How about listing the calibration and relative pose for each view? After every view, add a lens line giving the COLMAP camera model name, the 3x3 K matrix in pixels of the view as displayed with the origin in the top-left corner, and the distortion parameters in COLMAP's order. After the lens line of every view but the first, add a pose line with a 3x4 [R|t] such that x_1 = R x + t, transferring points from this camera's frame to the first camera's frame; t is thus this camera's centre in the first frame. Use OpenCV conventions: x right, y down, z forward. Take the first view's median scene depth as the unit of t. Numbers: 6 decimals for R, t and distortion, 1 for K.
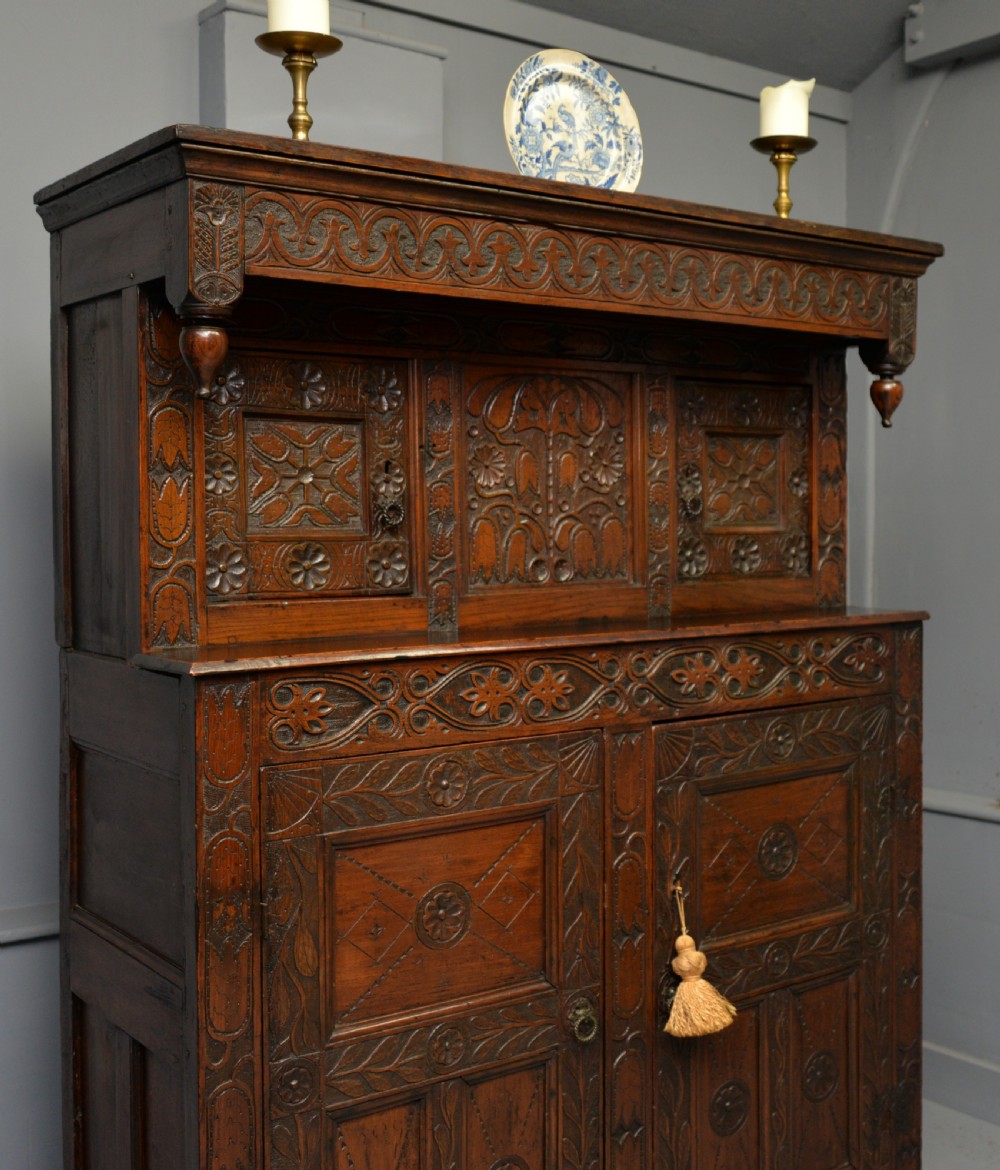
lens RADIAL K [[1522.8, 0, 626.7], [0, 1522.8, 533.9], [0, 0, 1]] dist [-0.036838, 0.000000]
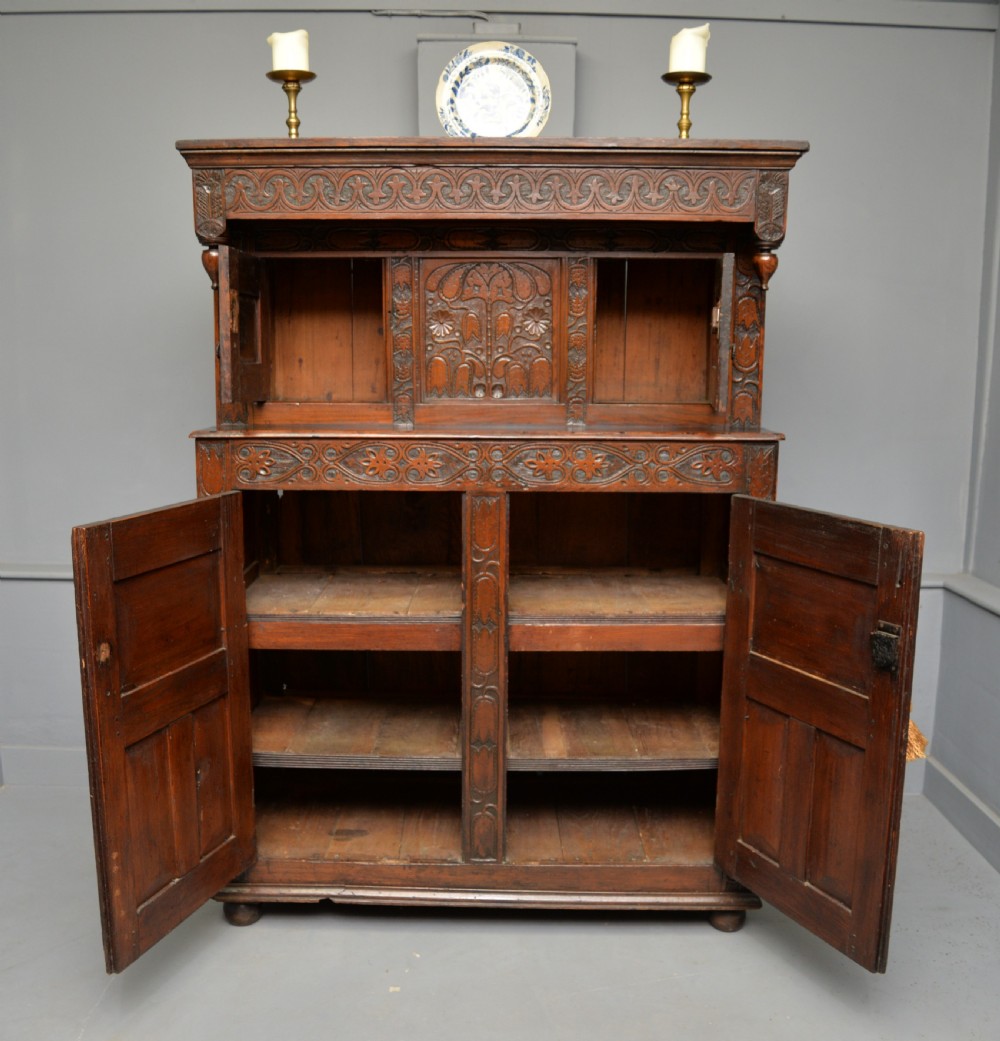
lens RADIAL K [[1053.0, 0, 490.7], [0, 1053.0, 526.0], [0, 0, 1]] dist [-0.092150, 0.000000]
pose [[0.772803, 0.110056, -0.625030, 0.675528], [-0.018197, 0.988287, 0.151520, -0.002290], [0.634385, -0.105722, 0.765754, 0.180481]]
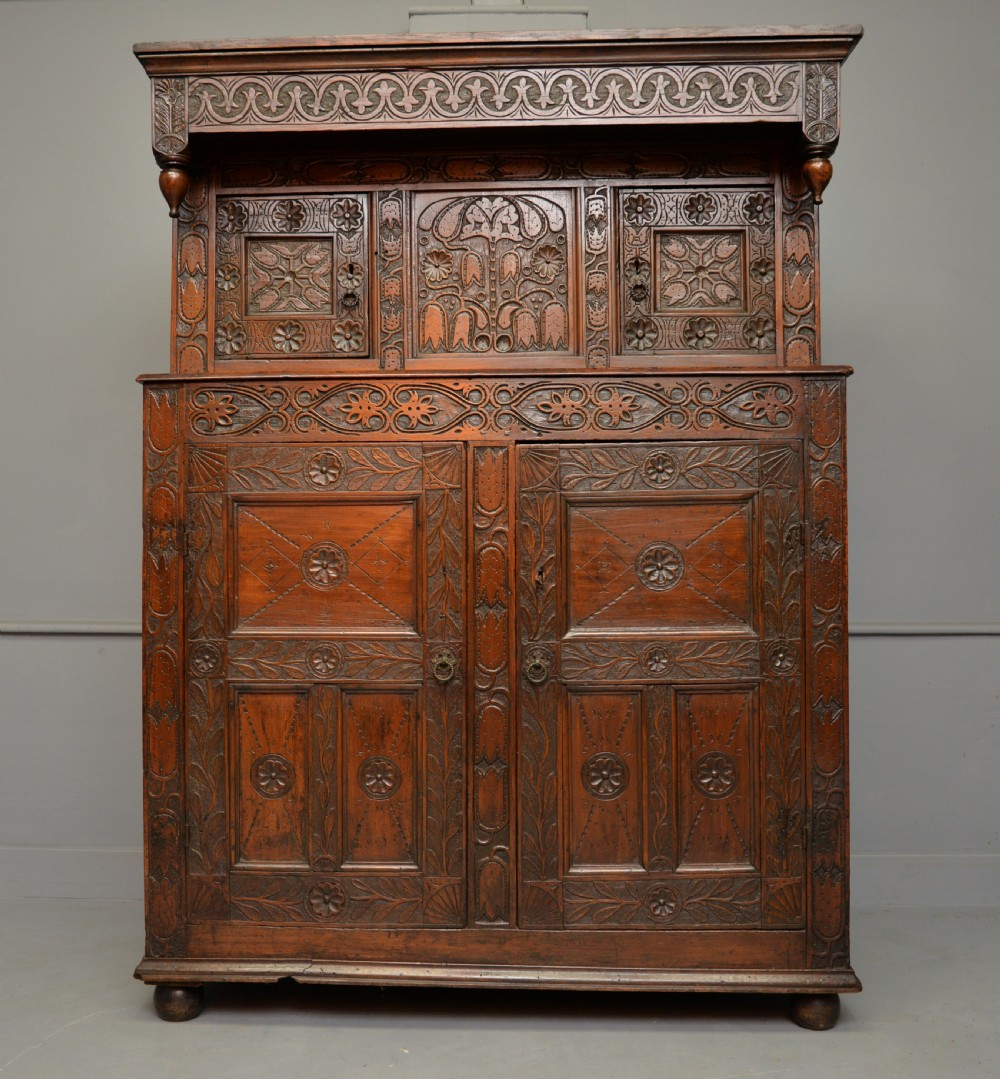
lens RADIAL K [[1200.3, 0, 453.5], [0, 1200.3, 552.4], [0, 0, 1]] dist [-0.050559, 0.000000]
pose [[0.750893, -0.008769, -0.660366, 0.639347], [-0.009504, 0.999665, -0.024082, 0.242590], [0.660356, 0.024359, 0.750558, 0.226601]]
